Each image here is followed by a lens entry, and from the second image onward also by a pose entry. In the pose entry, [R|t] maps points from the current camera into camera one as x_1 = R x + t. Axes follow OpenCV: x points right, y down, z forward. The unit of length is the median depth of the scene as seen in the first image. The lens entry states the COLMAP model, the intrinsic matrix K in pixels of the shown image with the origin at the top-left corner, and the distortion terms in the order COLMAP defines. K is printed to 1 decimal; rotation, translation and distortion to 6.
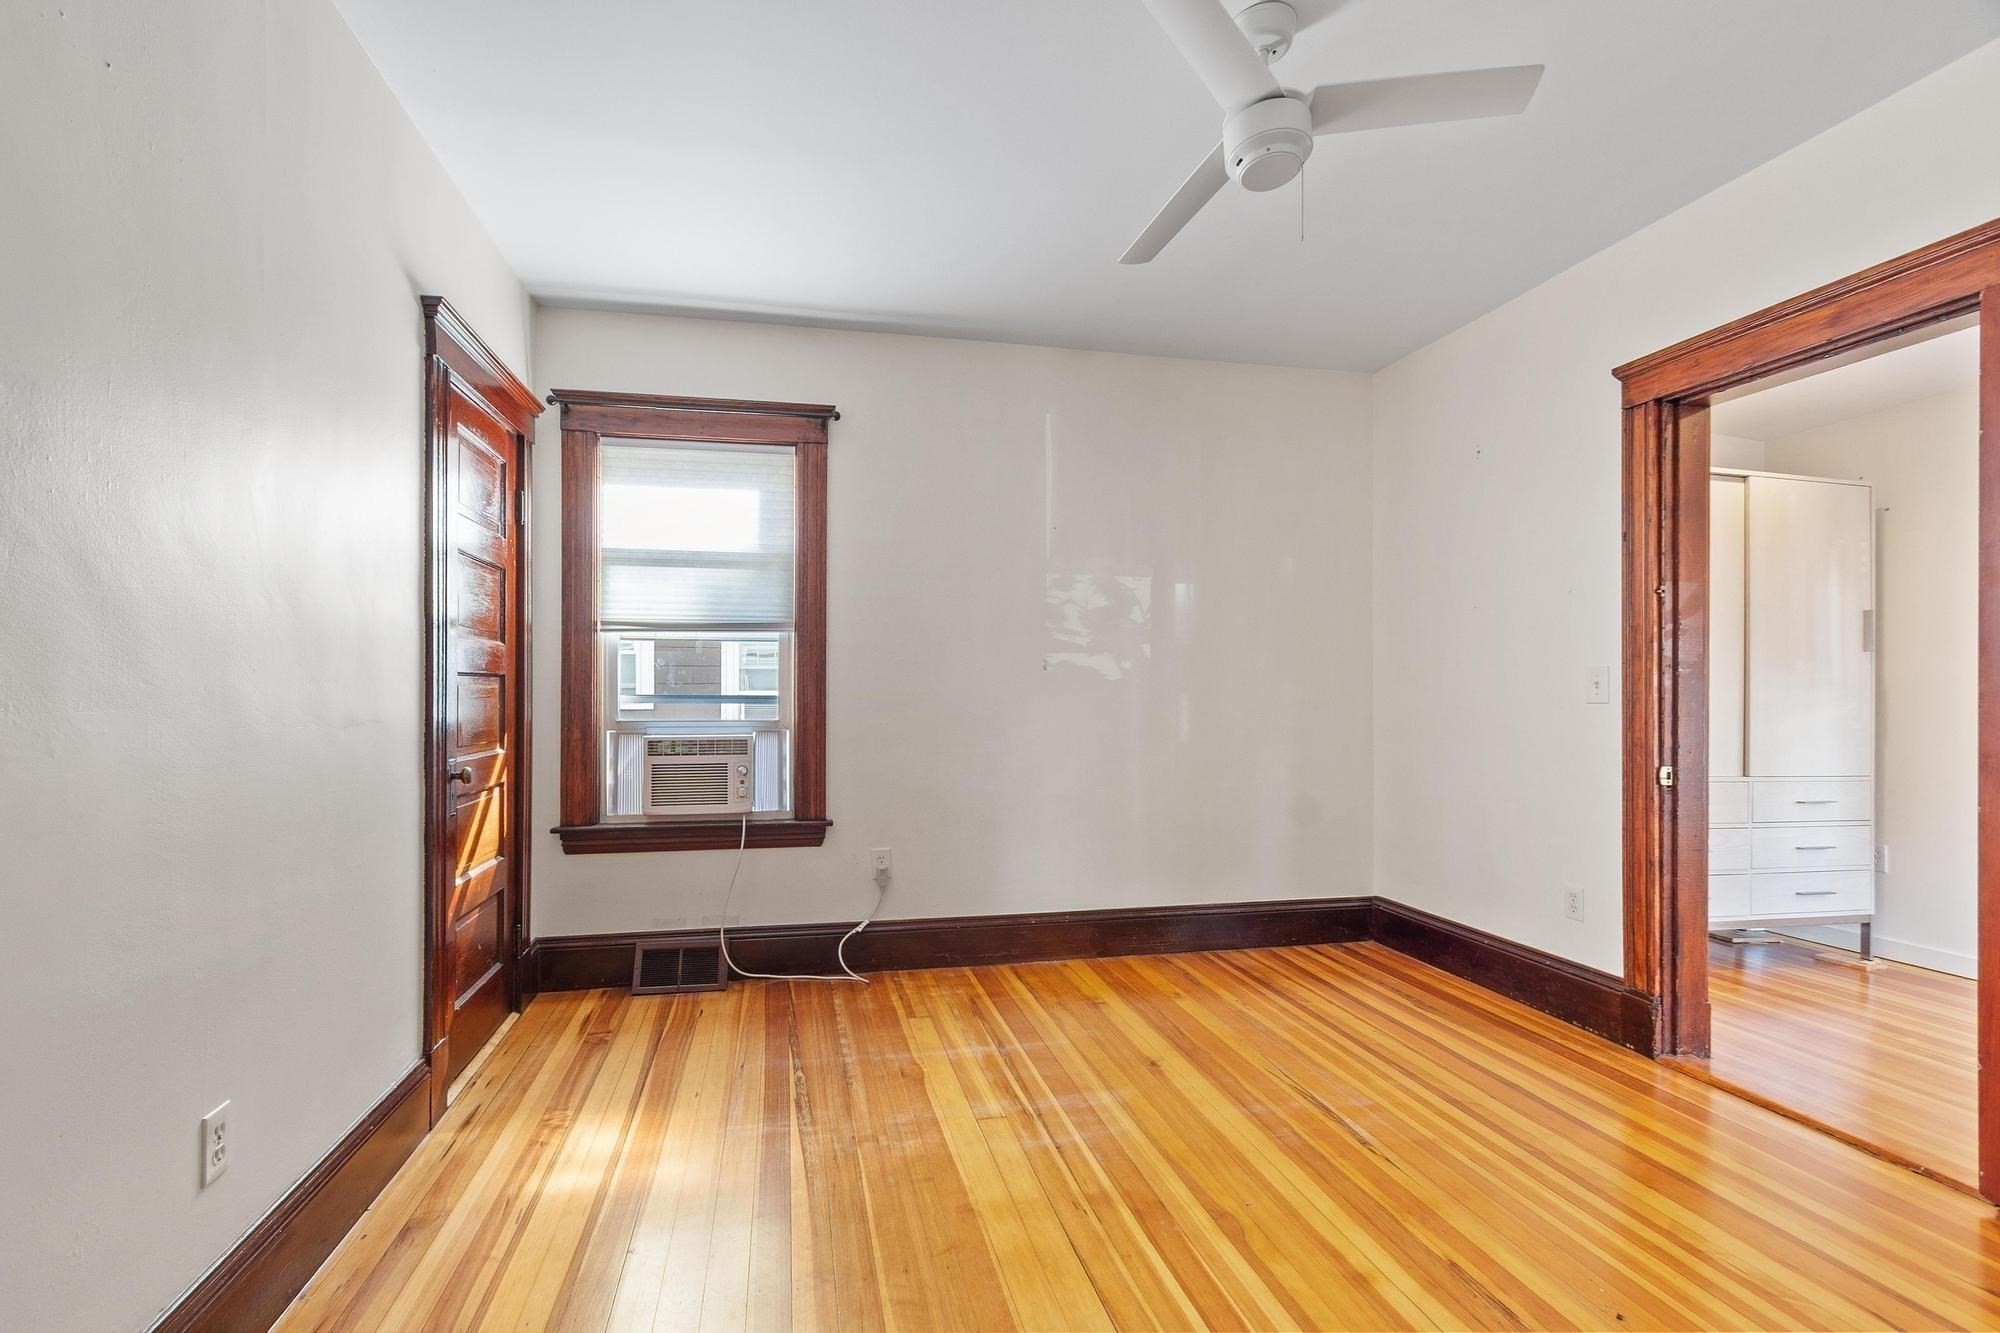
lens RADIAL K [[881.0, 0, 935.8], [0, 881.0, 690.6], [0, 0, 1]] dist [0.002845, -0.001368]
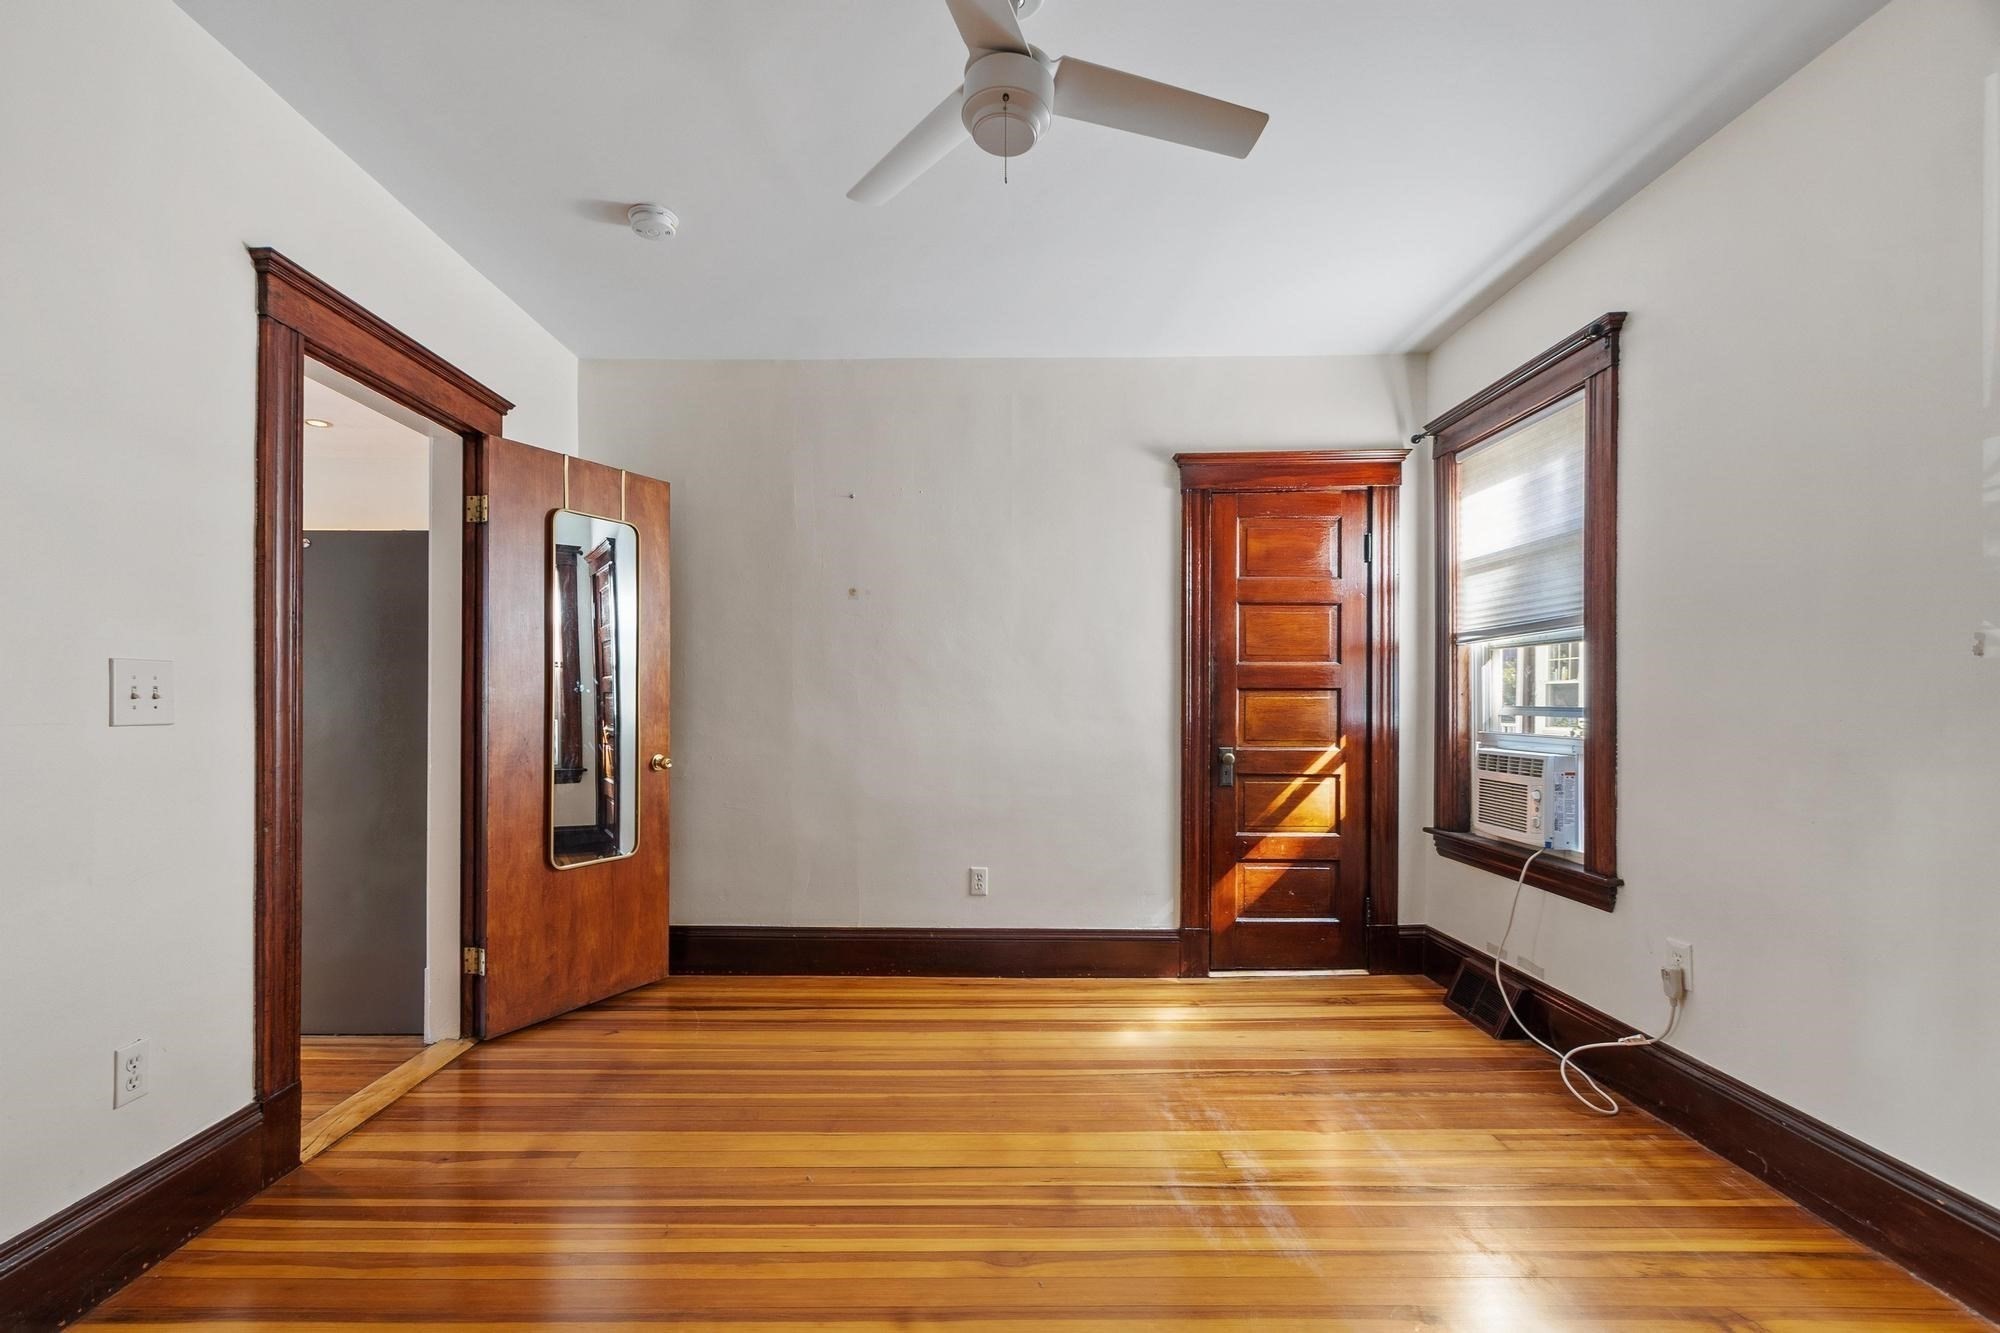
lens RADIAL K [[881.0, 0, 988.2], [0, 881.0, 685.3], [0, 0, 1]] dist [0.002845, -0.001368]
pose [[-0.181263, -0.020219, -0.983227, 0.715247], [-0.002738, 0.999795, -0.020055, 0.003587], [0.983431, -0.000943, -0.181281, 0.642020]]
